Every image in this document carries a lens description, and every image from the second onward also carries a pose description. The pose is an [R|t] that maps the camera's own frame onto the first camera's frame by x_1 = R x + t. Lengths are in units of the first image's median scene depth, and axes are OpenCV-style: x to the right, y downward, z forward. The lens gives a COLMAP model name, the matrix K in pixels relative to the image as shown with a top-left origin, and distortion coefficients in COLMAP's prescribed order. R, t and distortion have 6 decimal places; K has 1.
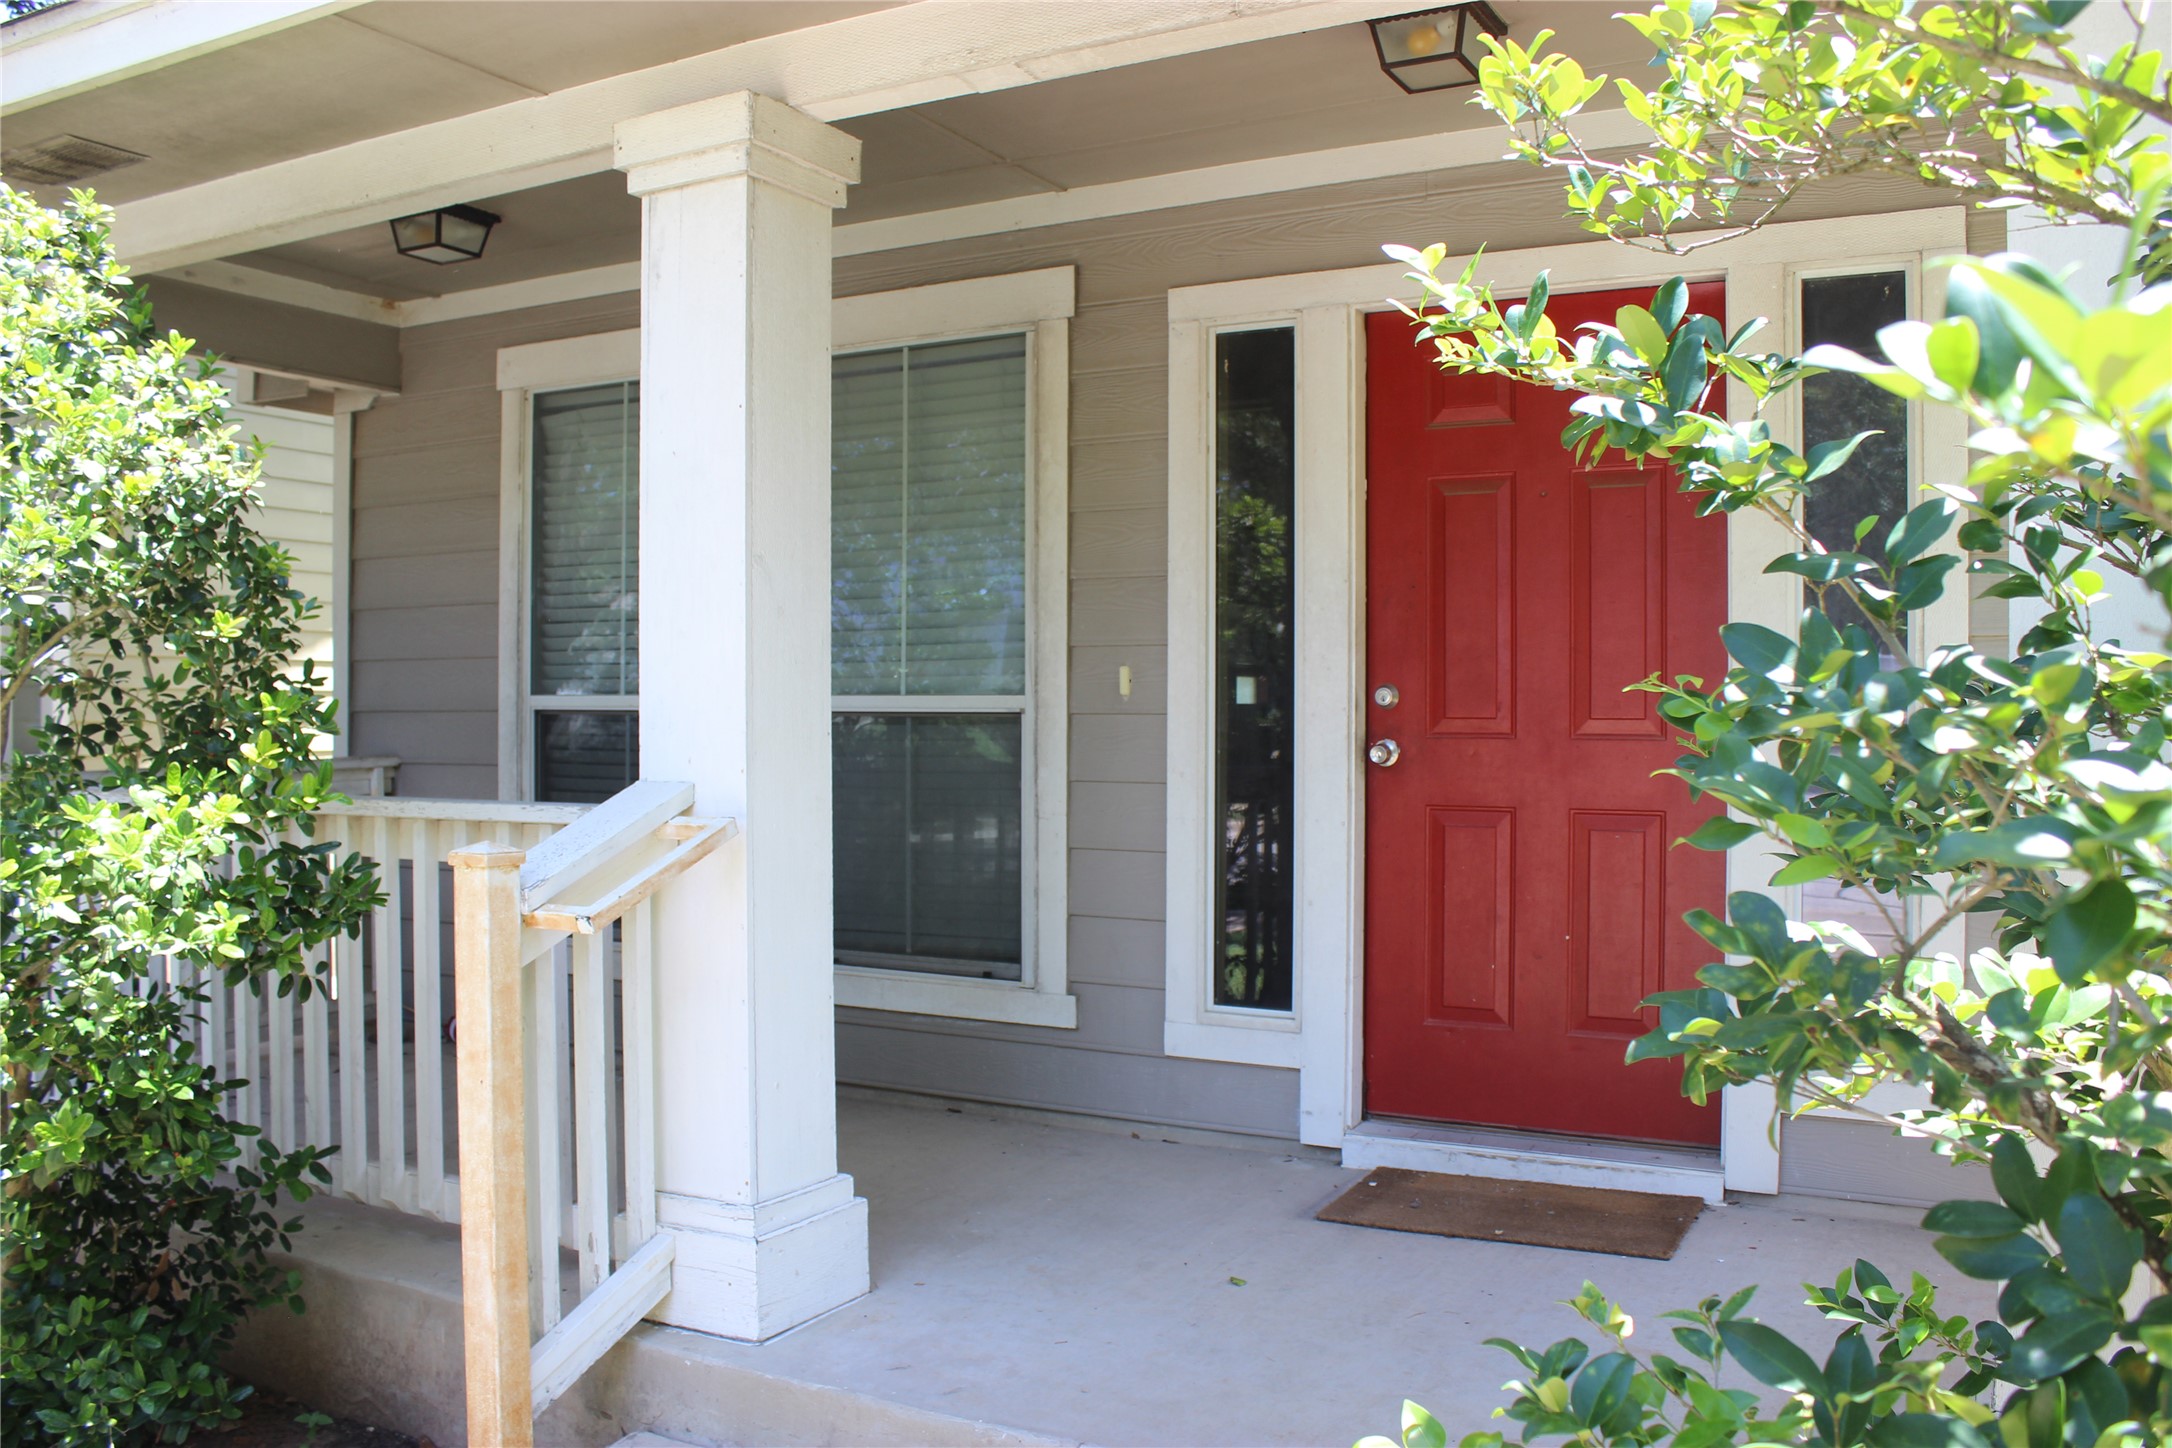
lens RADIAL K [[1837.2, 0, 1086.0], [0, 1837.2, 724.0], [0, 0, 1]] dist [-0.174671, 0.156882]
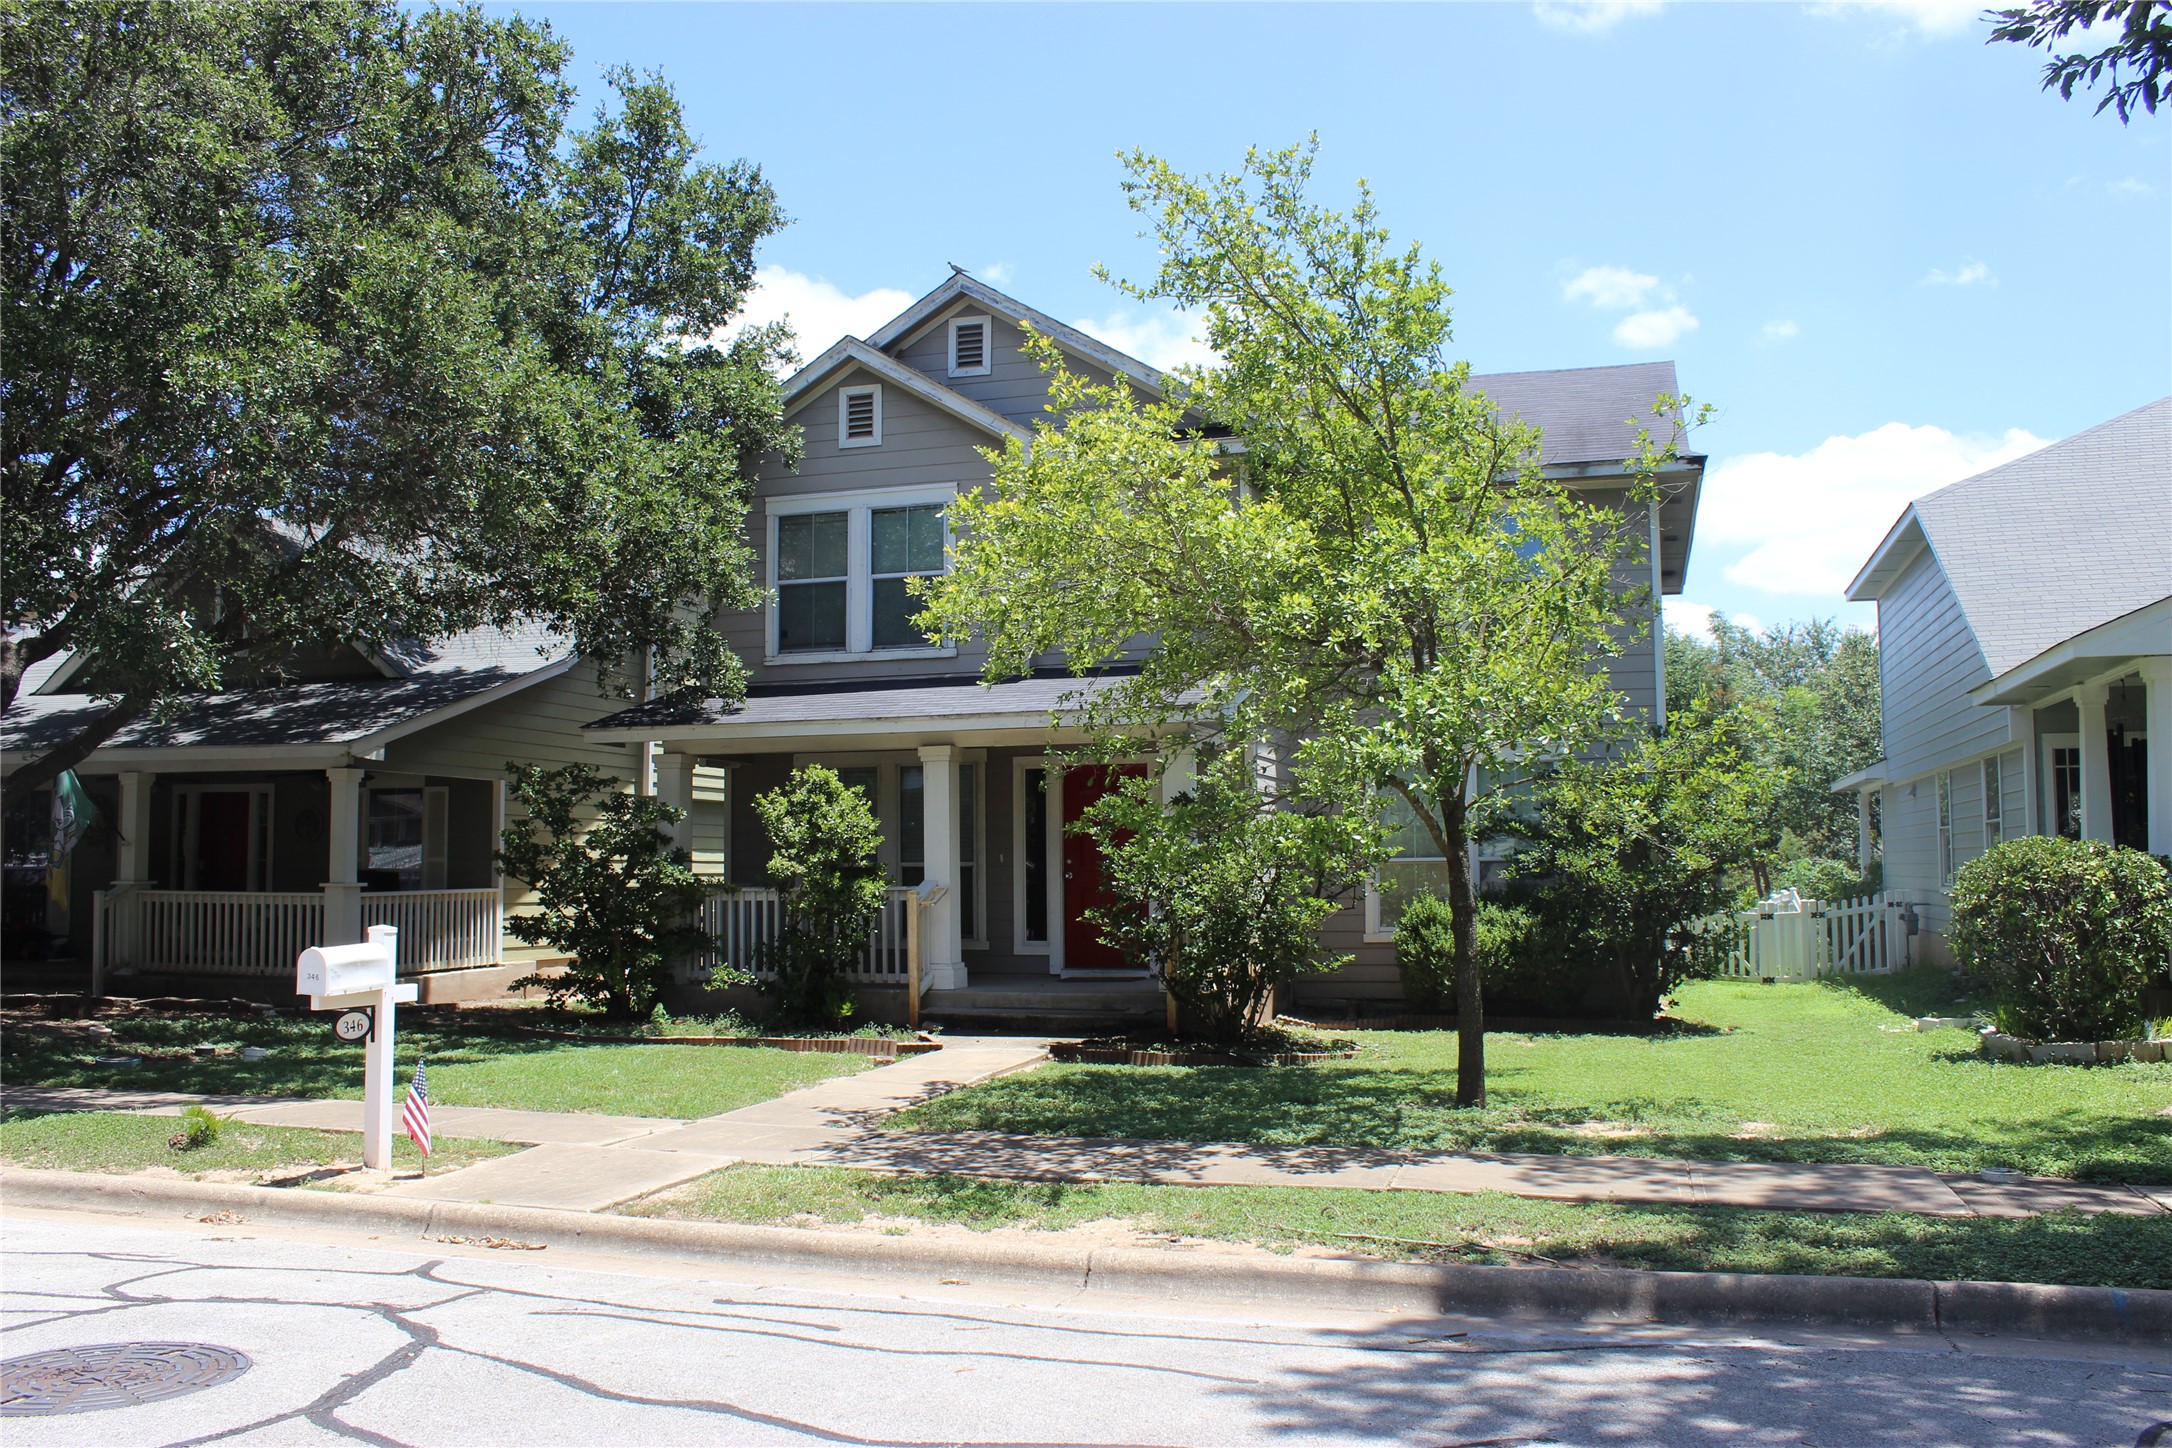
lens RADIAL K [[1837.2, 0, 1086.0], [0, 1837.2, 724.0], [0, 0, 1]] dist [-0.174671, 0.156882]
pose [[0.982481, 0.001590, 0.186356, -0.548654], [0.013864, 0.996569, -0.081594, 0.013616], [-0.185847, 0.082748, 0.979088, -2.962254]]
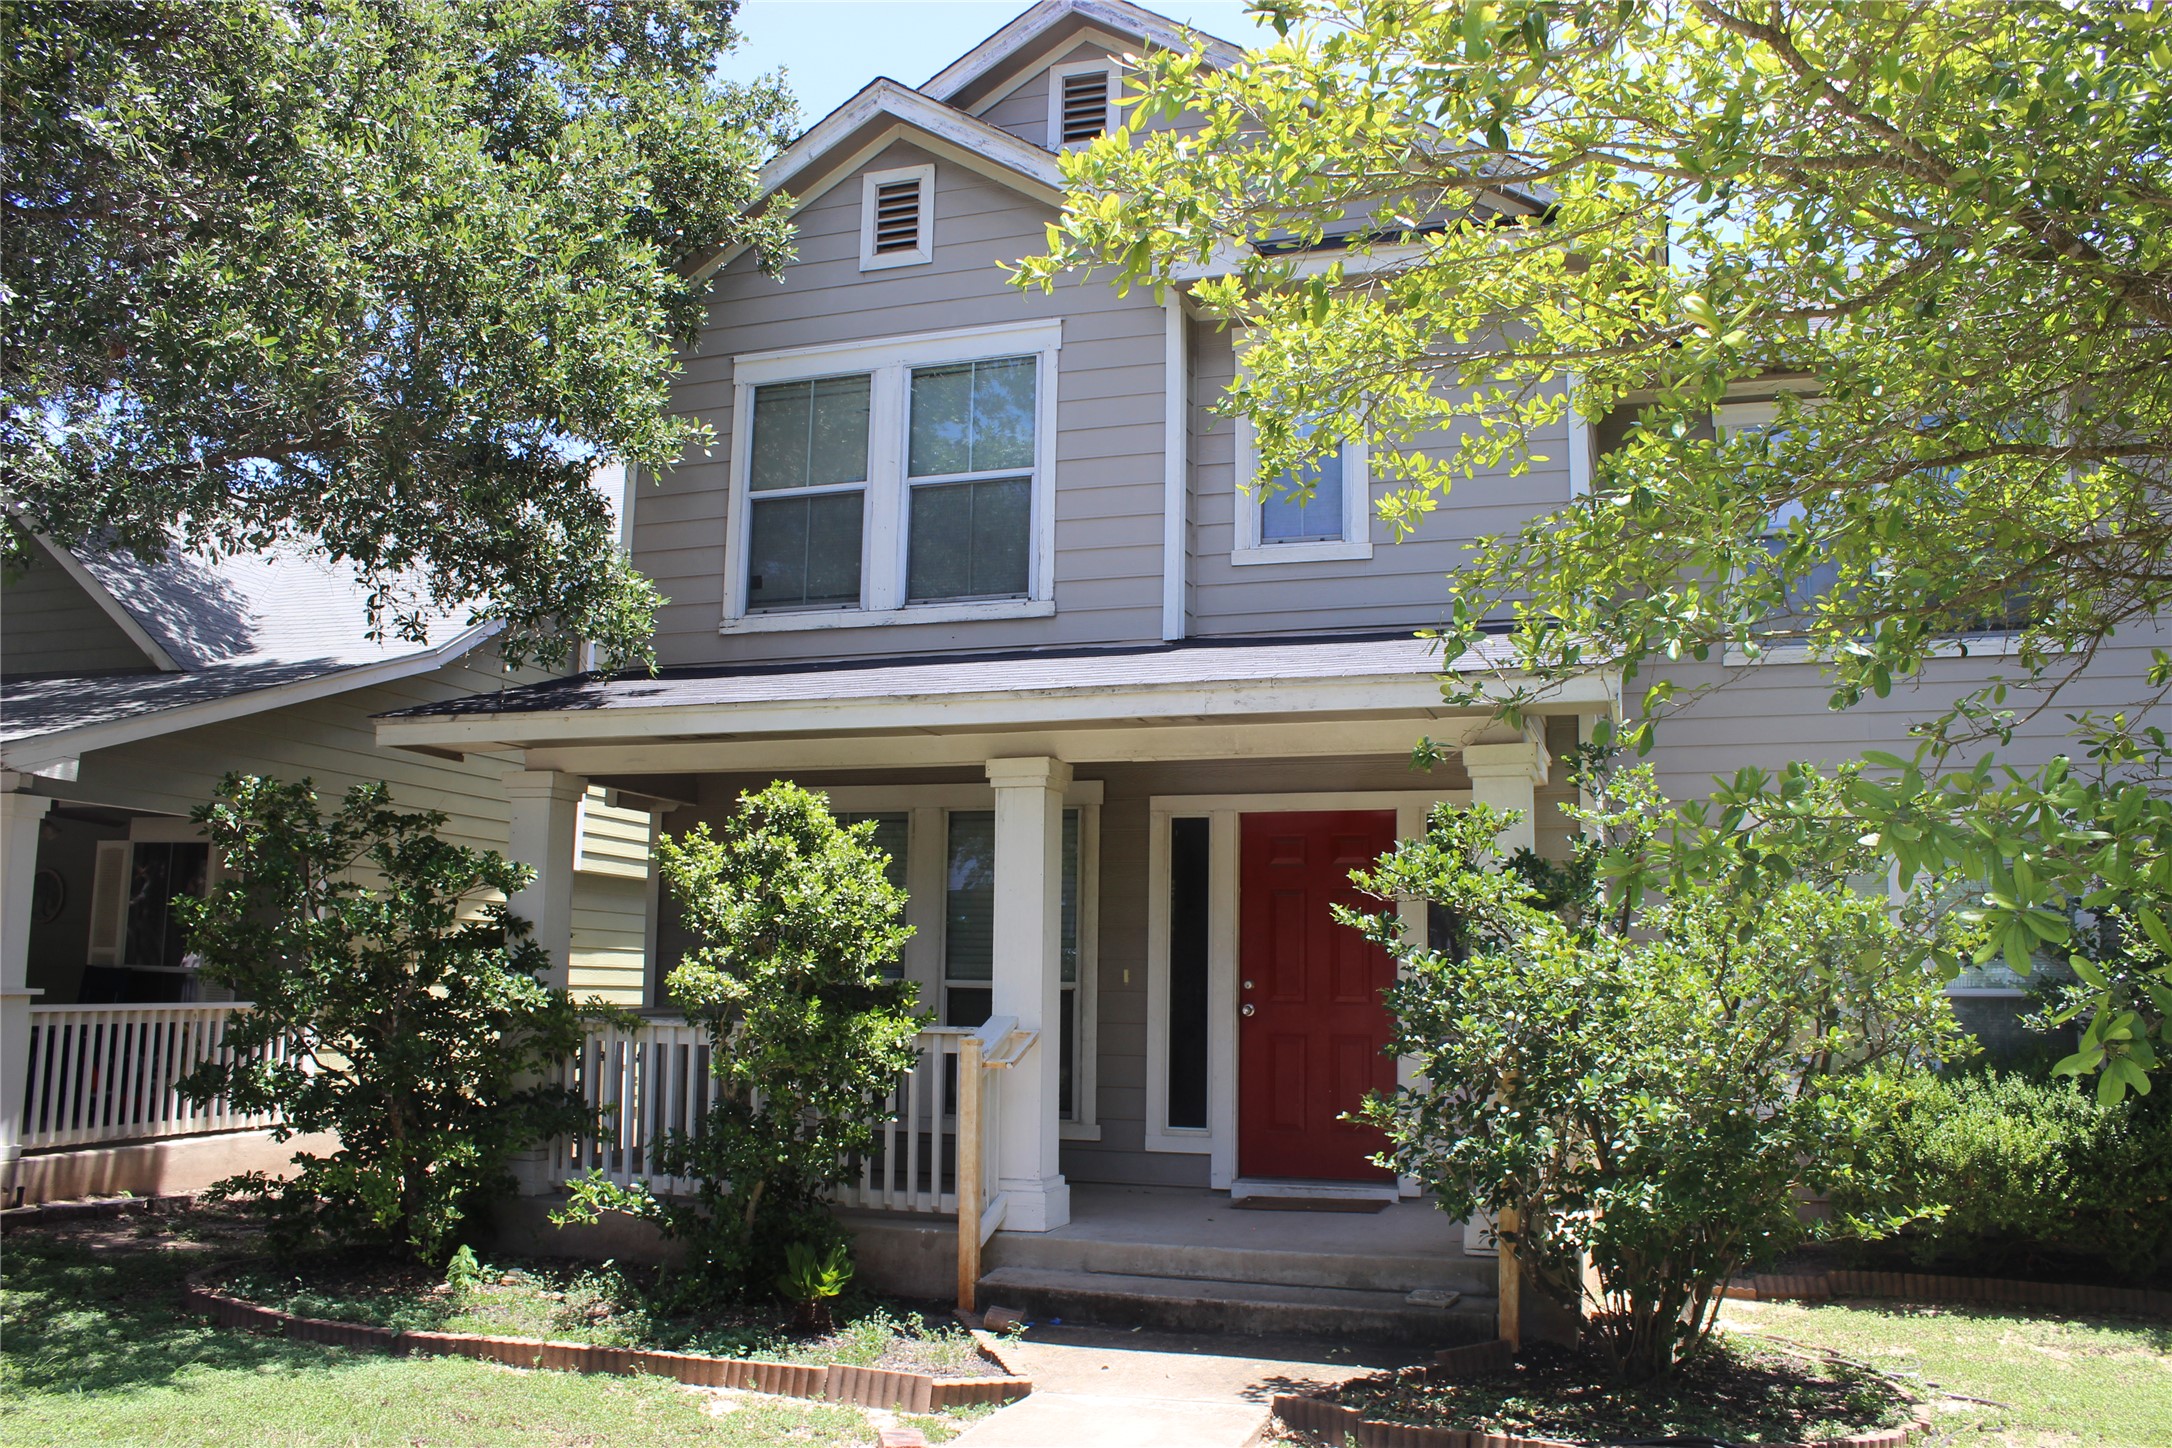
lens RADIAL K [[1837.2, 0, 1086.0], [0, 1837.2, 724.0], [0, 0, 1]] dist [-0.174671, 0.156882]
pose [[0.986116, 0.033559, 0.162633, -0.404345], [-0.009641, 0.989286, -0.145674, -0.002982], [-0.165779, 0.142084, 0.975874, -1.186858]]
